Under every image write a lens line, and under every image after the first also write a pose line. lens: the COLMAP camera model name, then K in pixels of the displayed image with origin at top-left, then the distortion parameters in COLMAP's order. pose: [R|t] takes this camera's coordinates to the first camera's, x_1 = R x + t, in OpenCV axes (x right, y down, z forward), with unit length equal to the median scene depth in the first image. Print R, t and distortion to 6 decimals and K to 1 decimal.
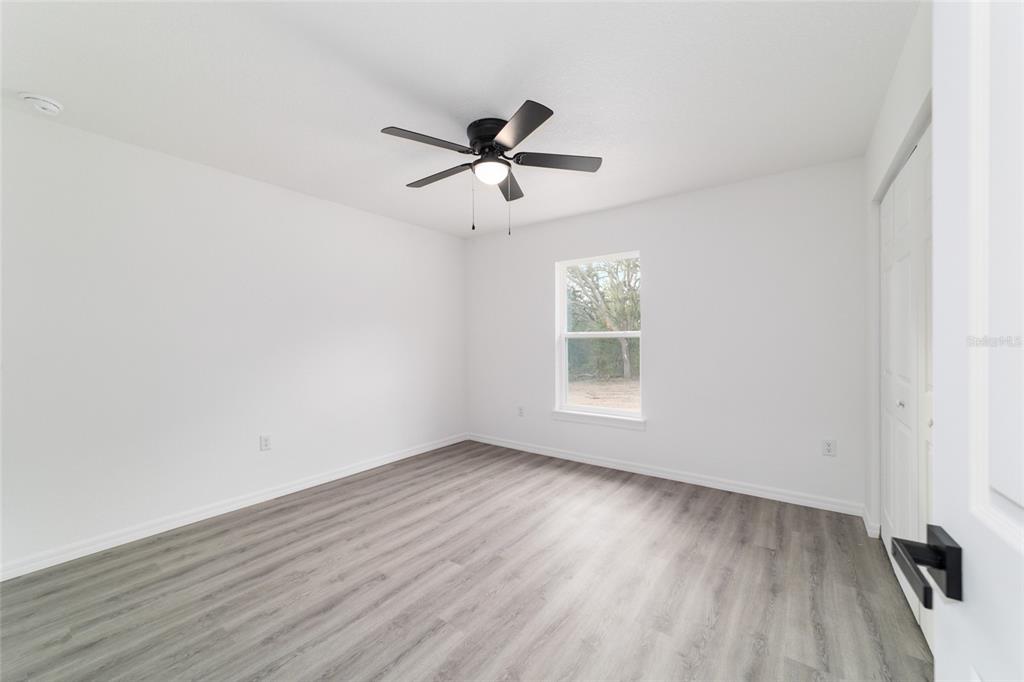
lens RADIAL K [[391.9, 0, 510.5], [0, 391.9, 337.2], [0, 0, 1]] dist [-0.016684, 0.007981]
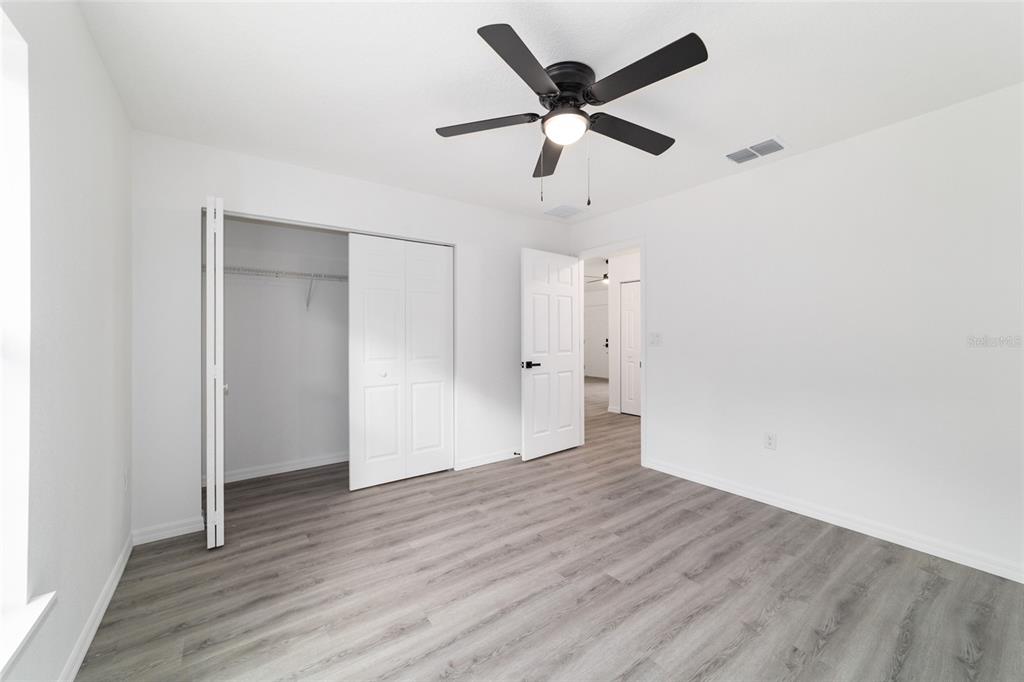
lens RADIAL K [[391.9, 0, 510.5], [0, 391.9, 337.2], [0, 0, 1]] dist [-0.016684, 0.007981]
pose [[-0.954250, 0.011619, 0.298783, -0.189195], [0.011004, 0.999932, -0.003739, 0.014299], [-0.298806, -0.000280, -0.954314, 1.938812]]
